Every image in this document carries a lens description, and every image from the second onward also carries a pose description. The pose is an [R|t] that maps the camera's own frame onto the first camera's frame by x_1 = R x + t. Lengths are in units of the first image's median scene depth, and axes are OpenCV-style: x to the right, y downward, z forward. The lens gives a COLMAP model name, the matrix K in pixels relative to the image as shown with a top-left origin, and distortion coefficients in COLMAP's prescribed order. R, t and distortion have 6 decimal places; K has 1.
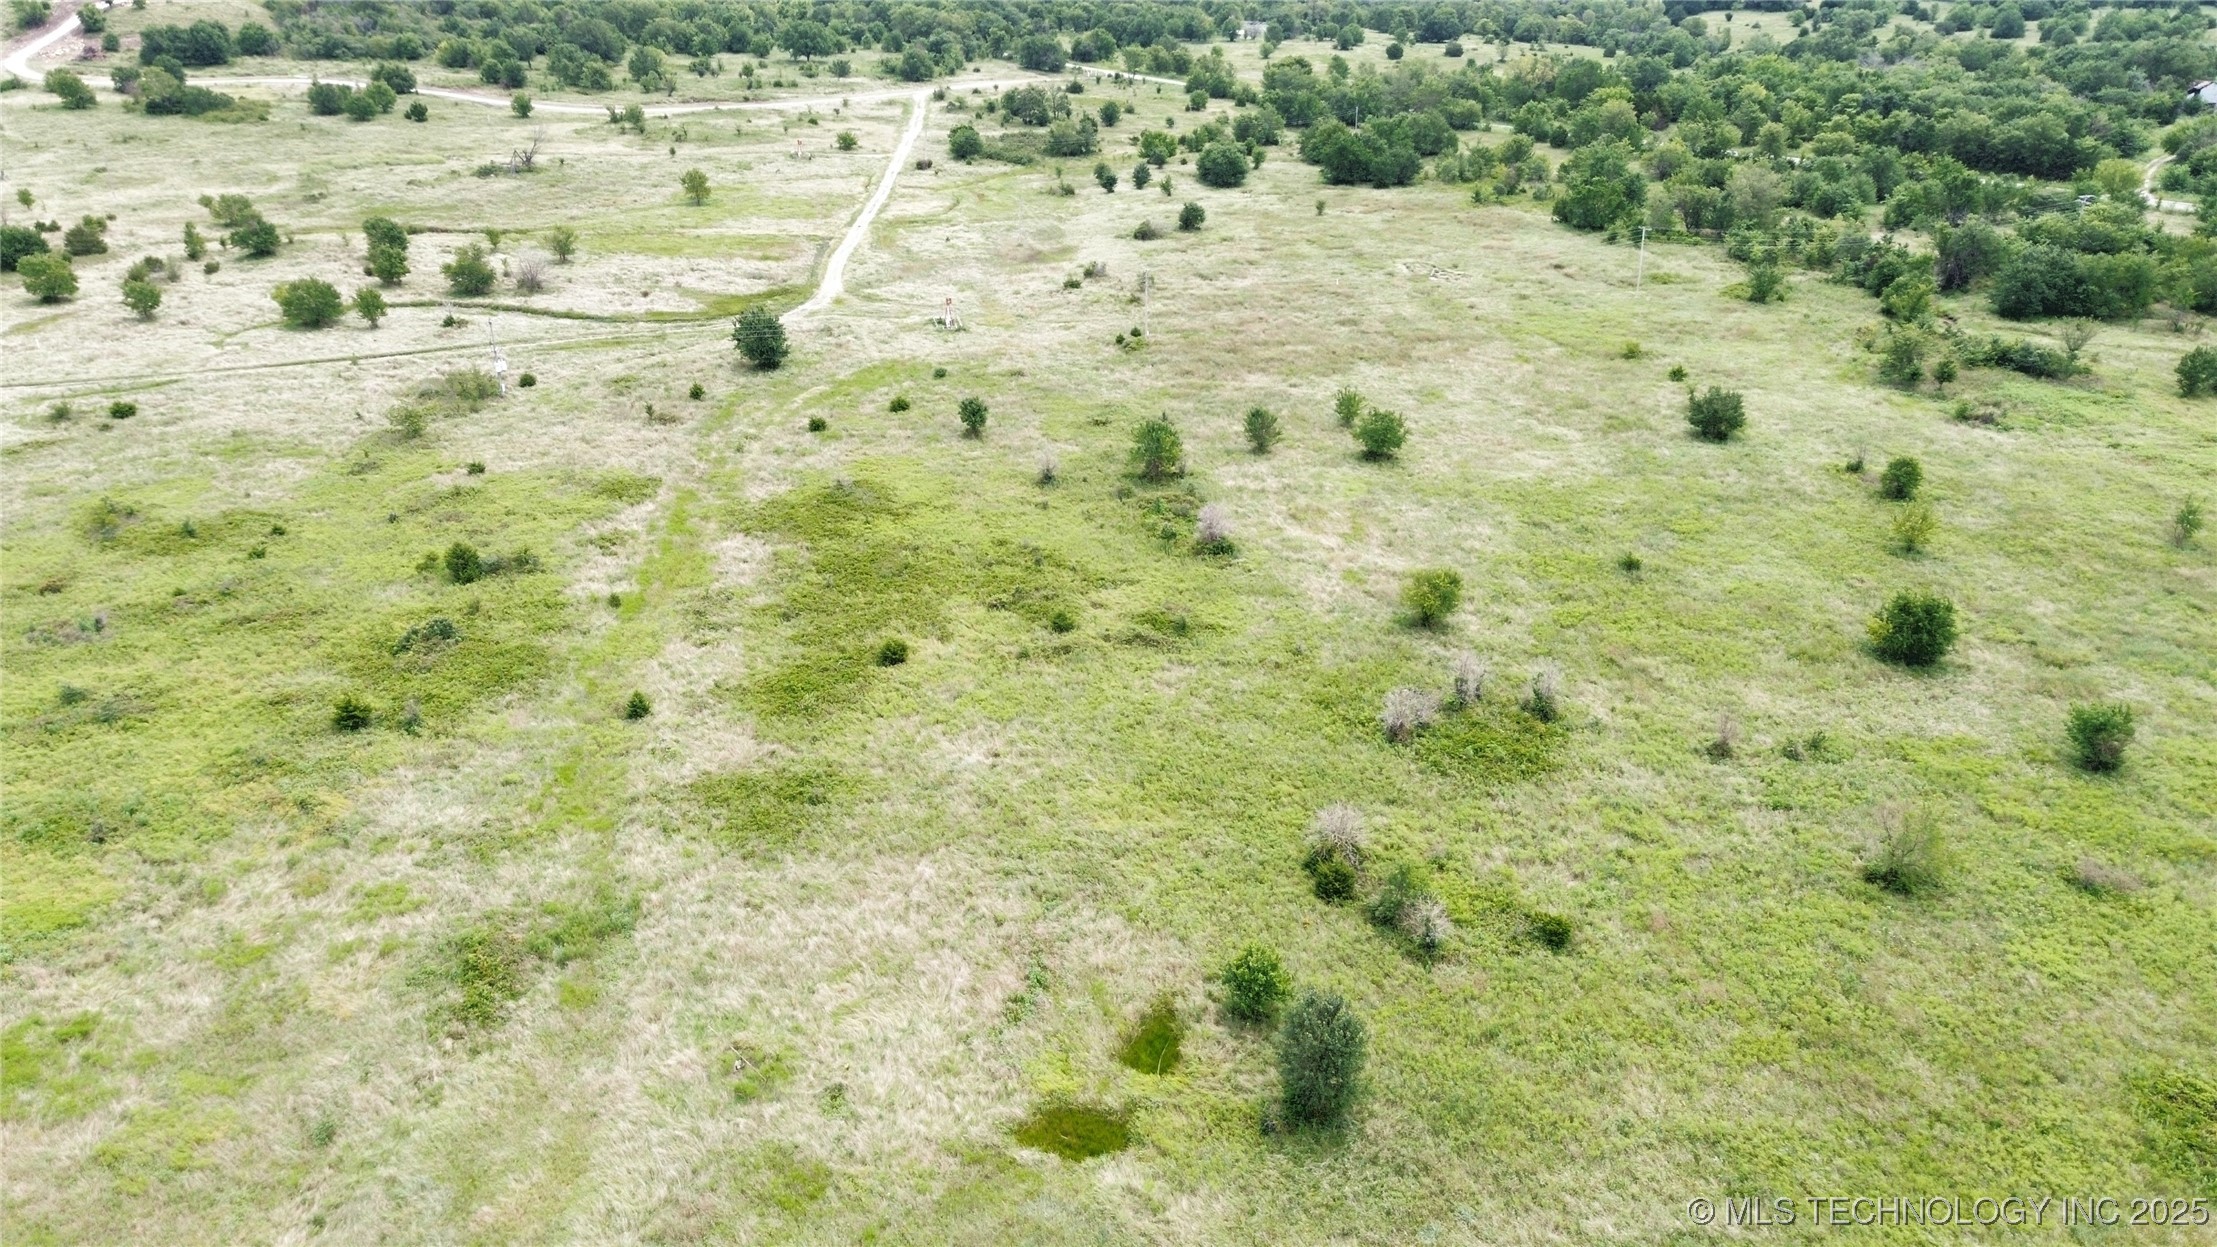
lens RADIAL K [[1559.0, 0, 1108.5], [0, 1559.0, 623.5], [0, 0, 1]] dist [0.055372, -0.059096]
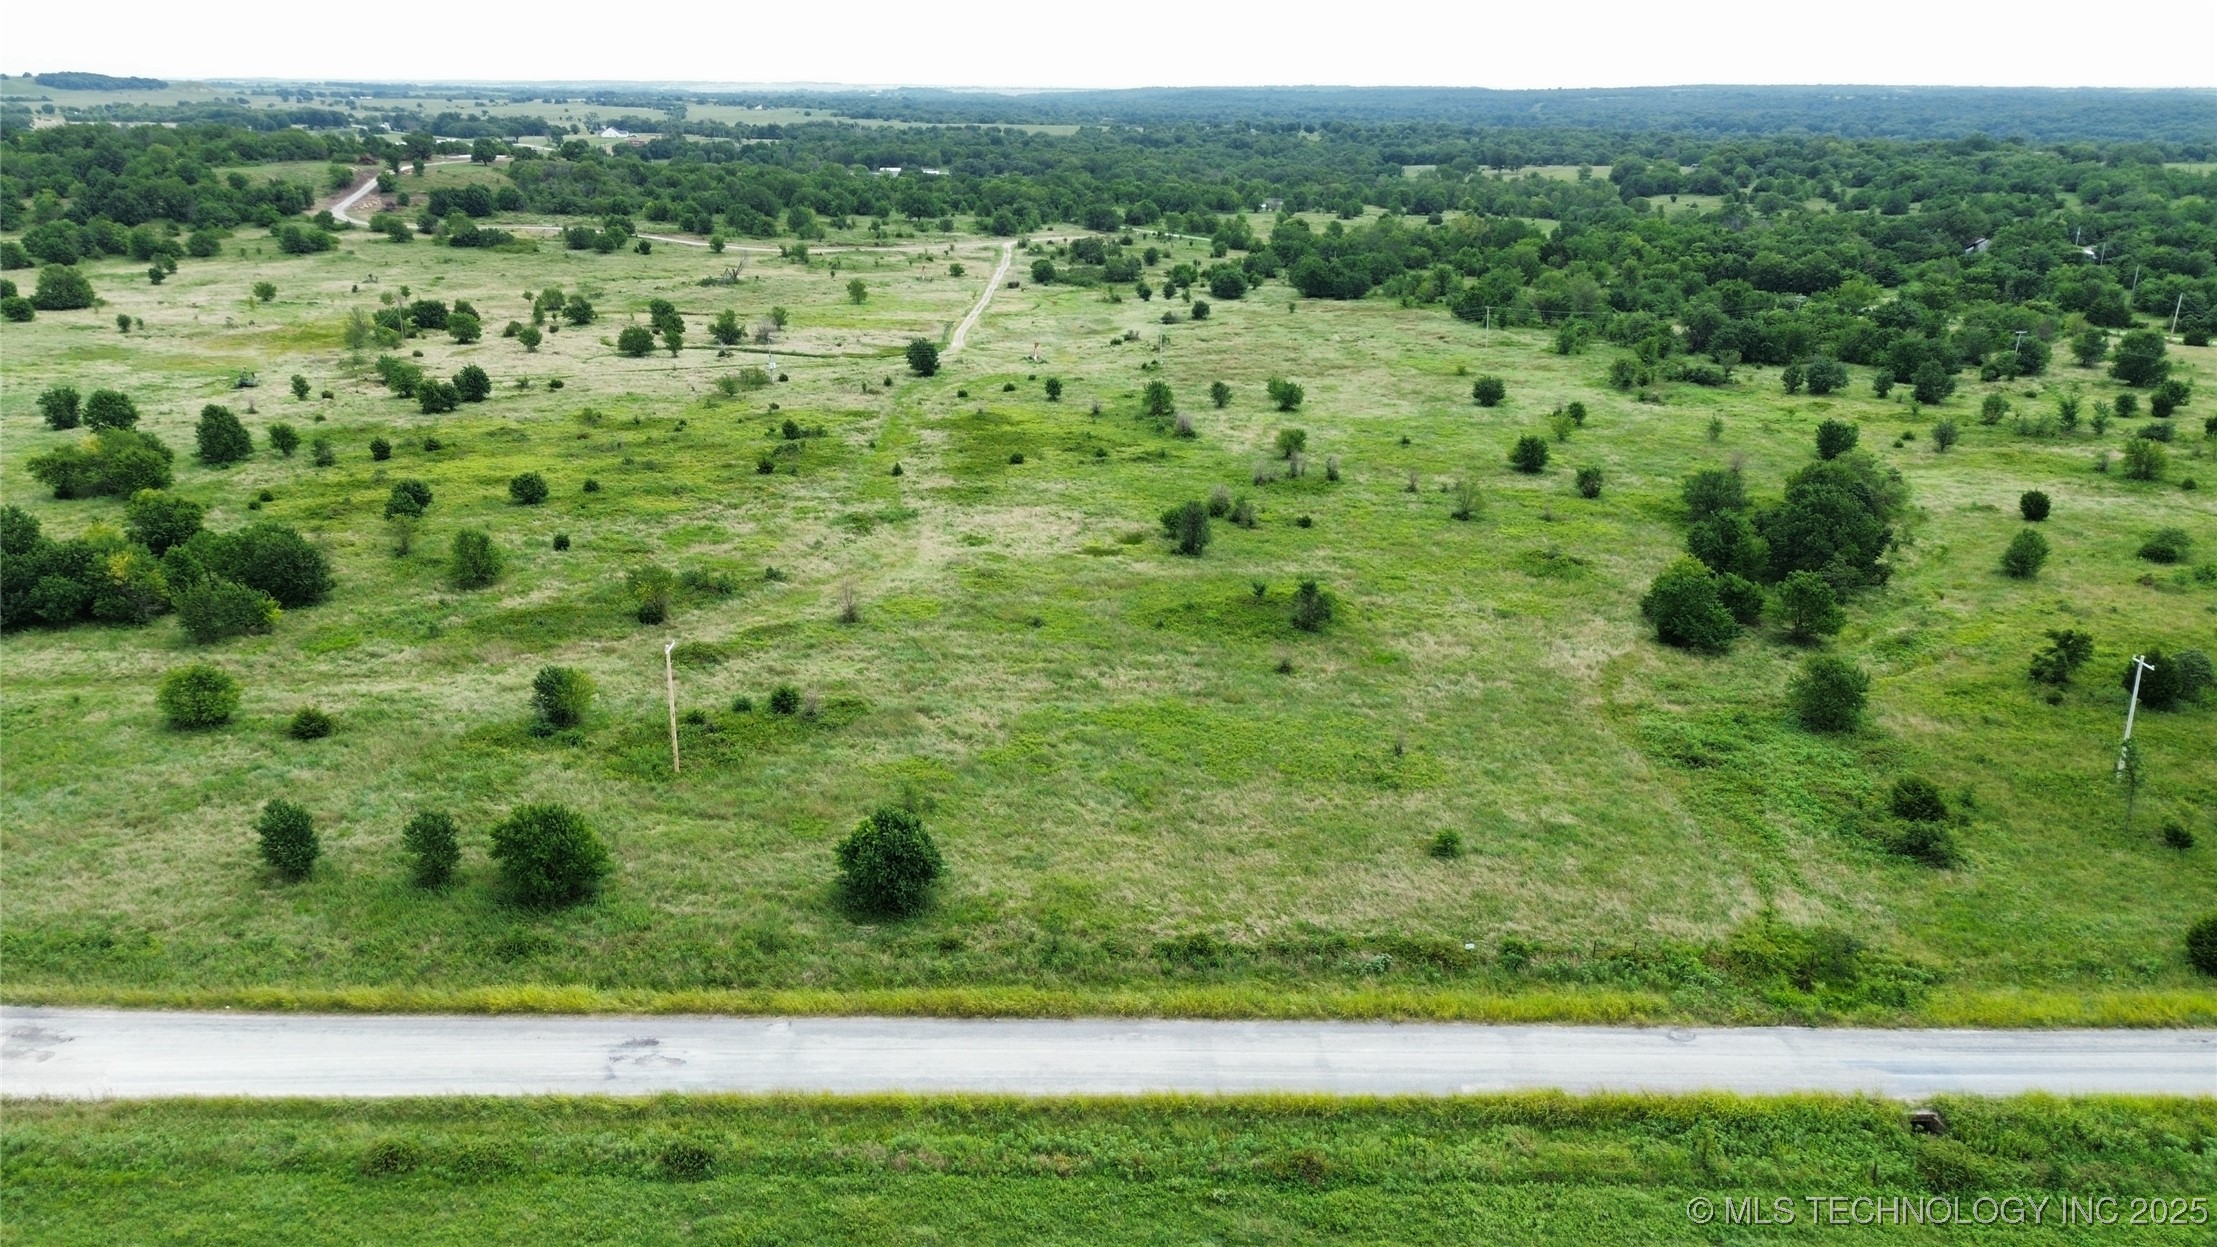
lens RADIAL K [[1559.0, 0, 1108.5], [0, 1559.0, 623.5], [0, 0, 1]] dist [0.055372, -0.059096]
pose [[0.999273, 0.017787, -0.033707, 0.018963], [-0.021403, 0.993685, -0.110147, 0.165582], [0.031535, 0.110788, 0.993344, -0.357463]]
